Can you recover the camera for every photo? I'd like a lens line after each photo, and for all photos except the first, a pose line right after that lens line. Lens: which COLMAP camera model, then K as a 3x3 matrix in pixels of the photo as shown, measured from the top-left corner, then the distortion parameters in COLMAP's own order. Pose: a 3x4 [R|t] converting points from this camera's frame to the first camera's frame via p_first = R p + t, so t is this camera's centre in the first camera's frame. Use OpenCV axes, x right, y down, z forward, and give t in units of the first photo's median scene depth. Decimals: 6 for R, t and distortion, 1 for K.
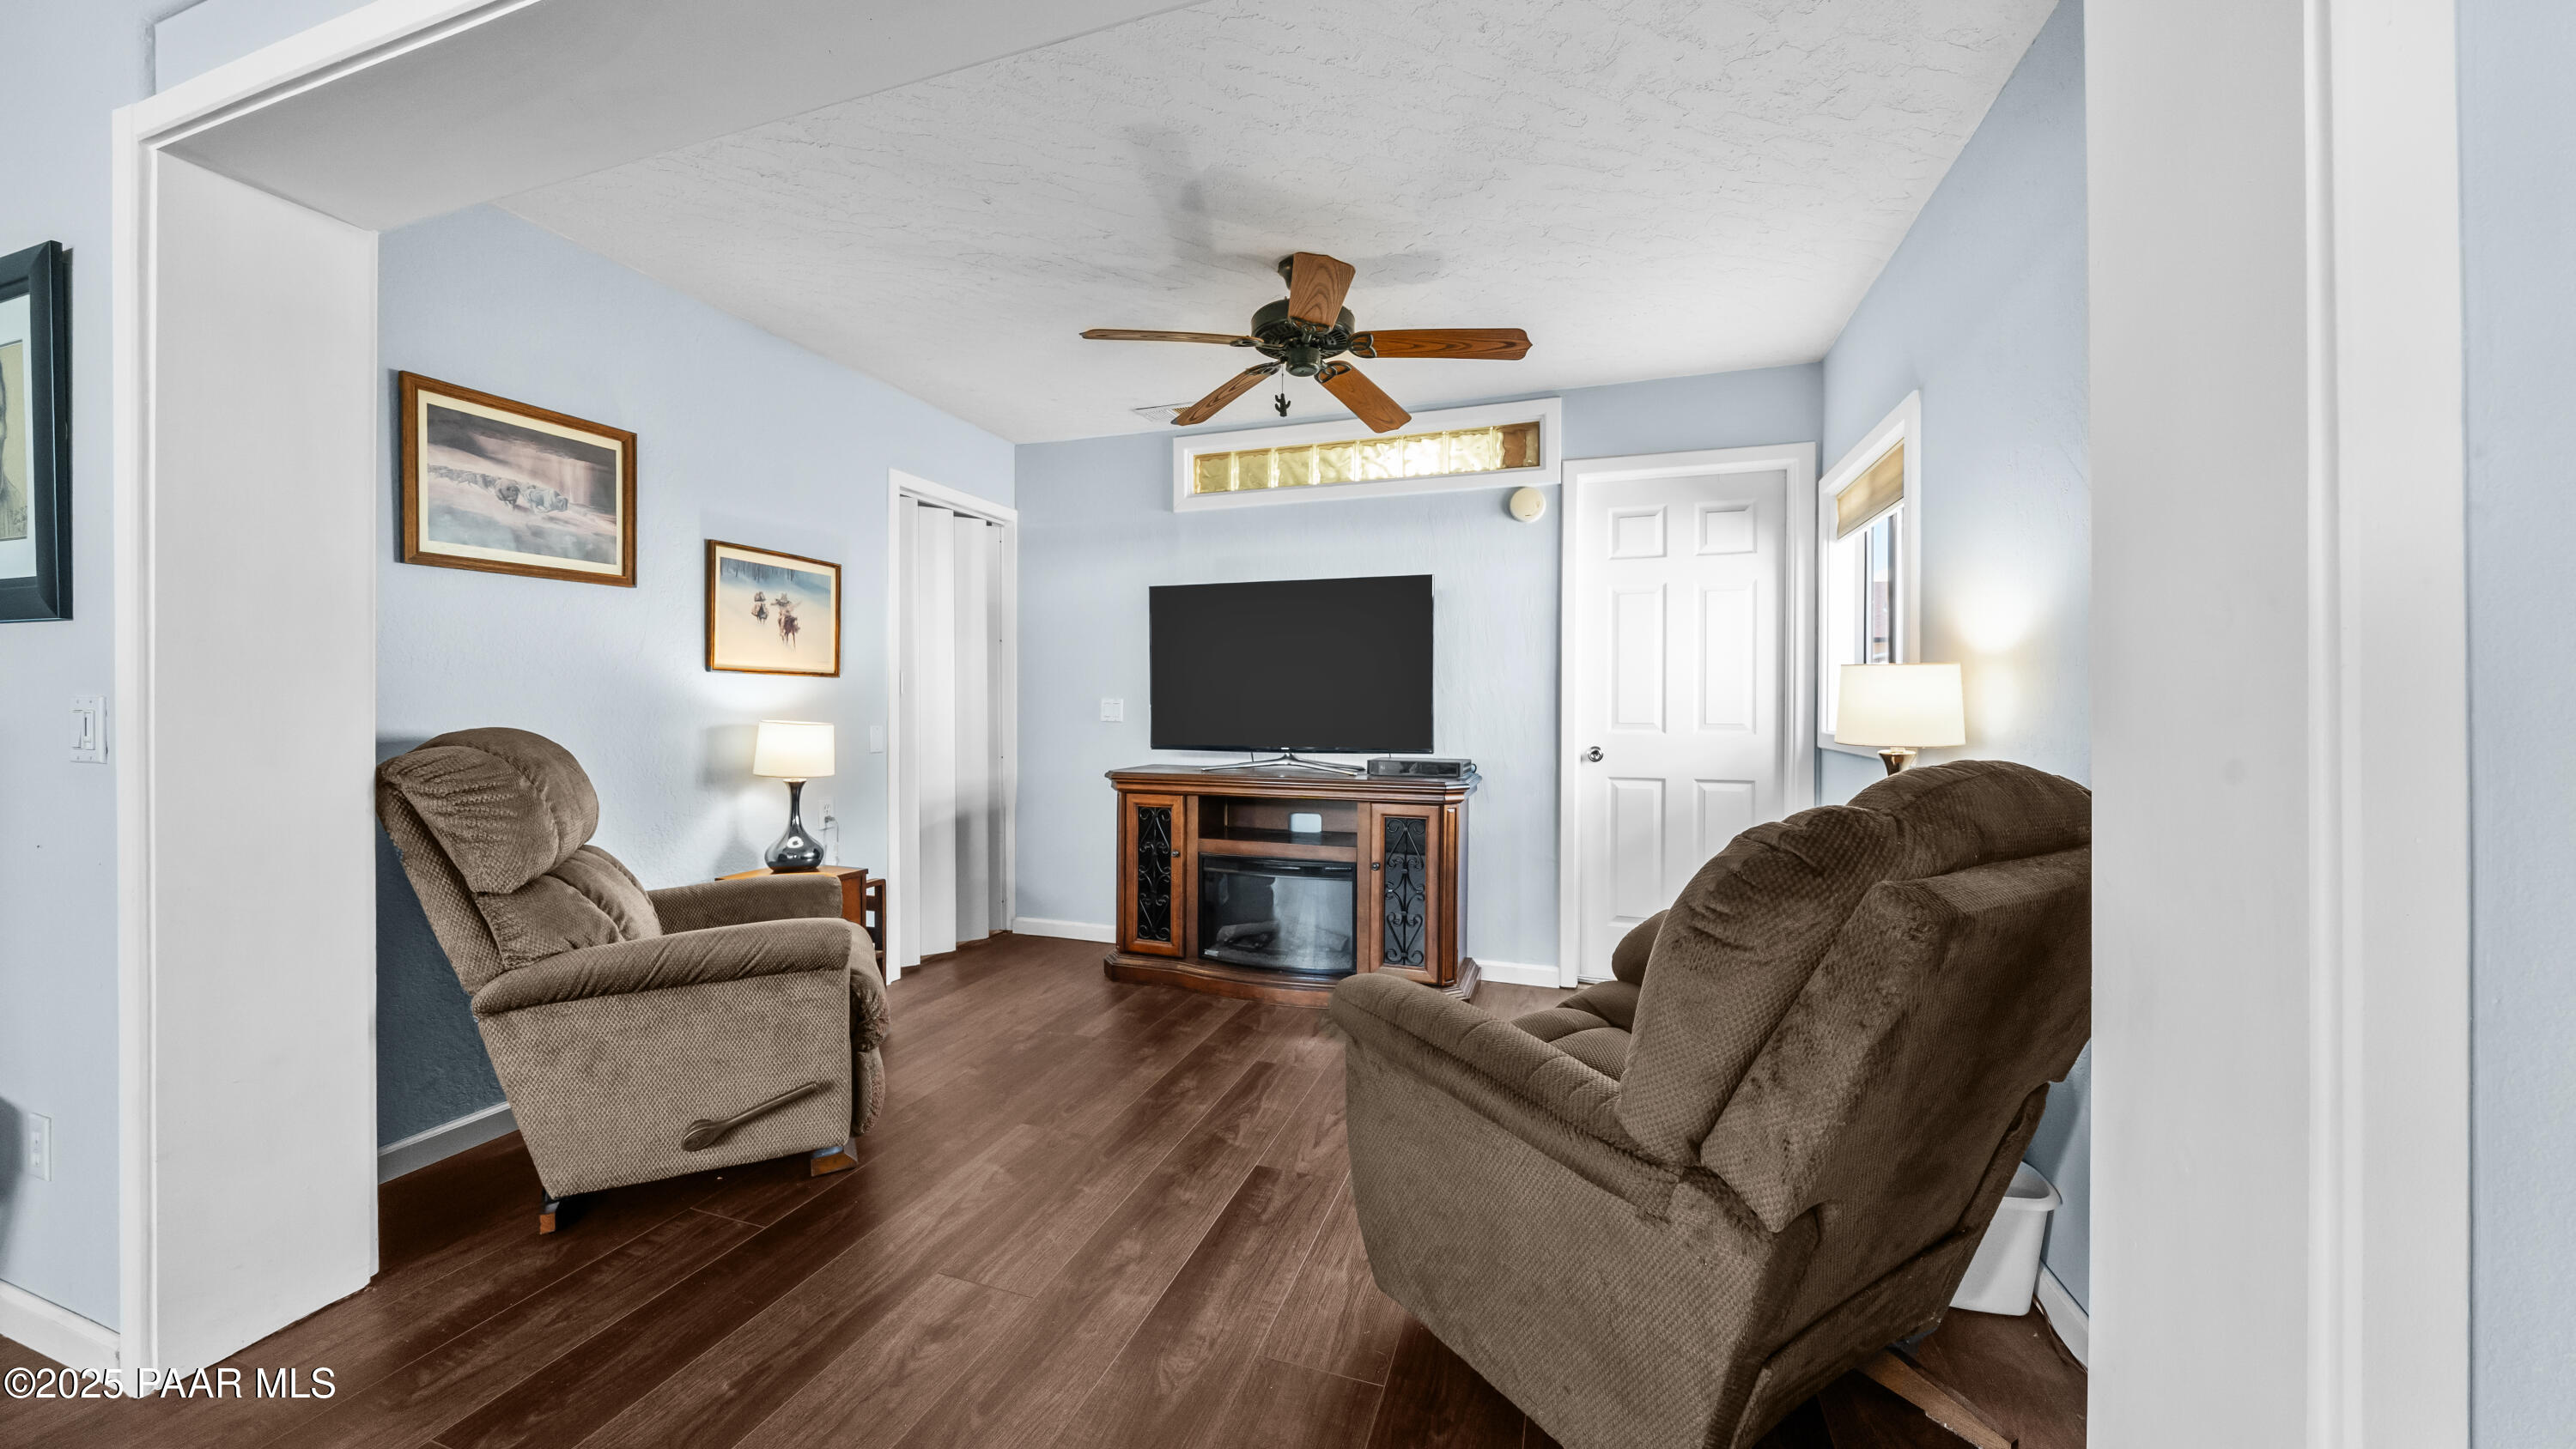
lens RADIAL K [[896.0, 0, 1272.1], [0, 896.0, 718.3], [0, 0, 1]] dist [-0.001317, 0.000120]
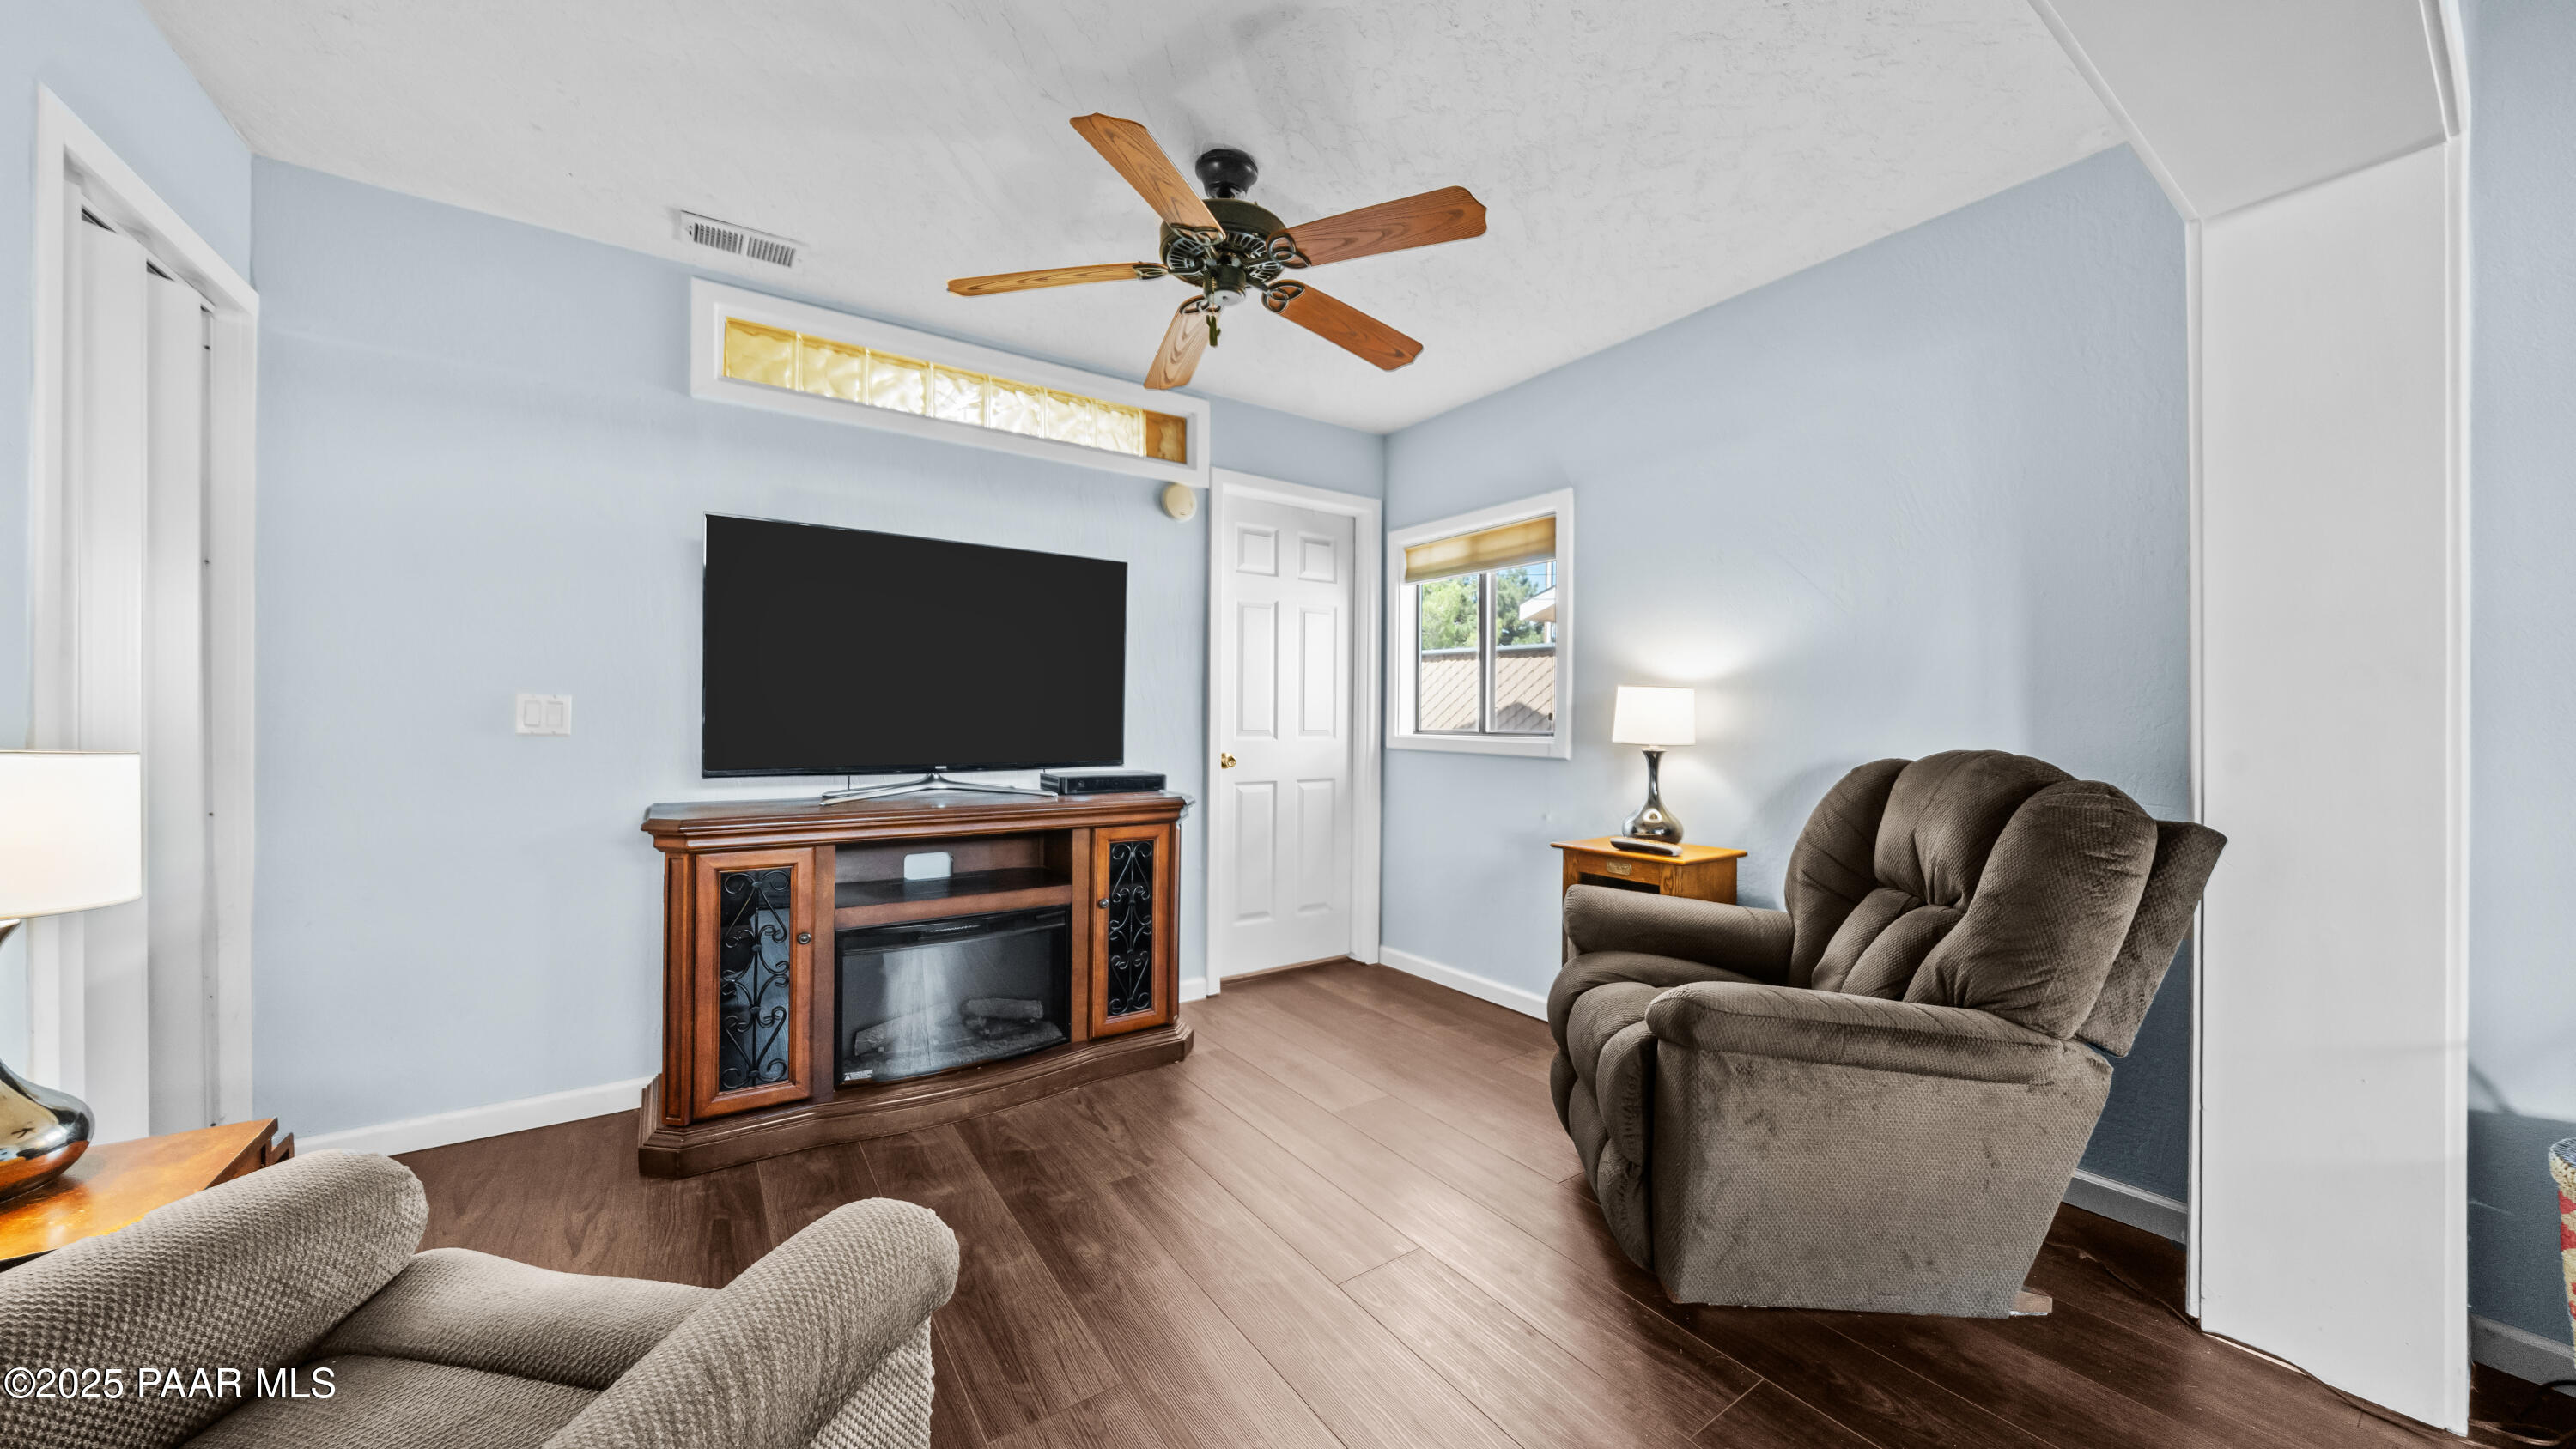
lens RADIAL K [[896.0, 0, 1285.5], [0, 896.0, 724.3], [0, 0, 1]] dist [-0.001317, 0.000120]
pose [[0.589866, -0.001161, 0.807501, -0.421142], [0.004454, 0.999988, -0.001816, 0.000622], [-0.807489, 0.004668, 0.589864, 0.344147]]
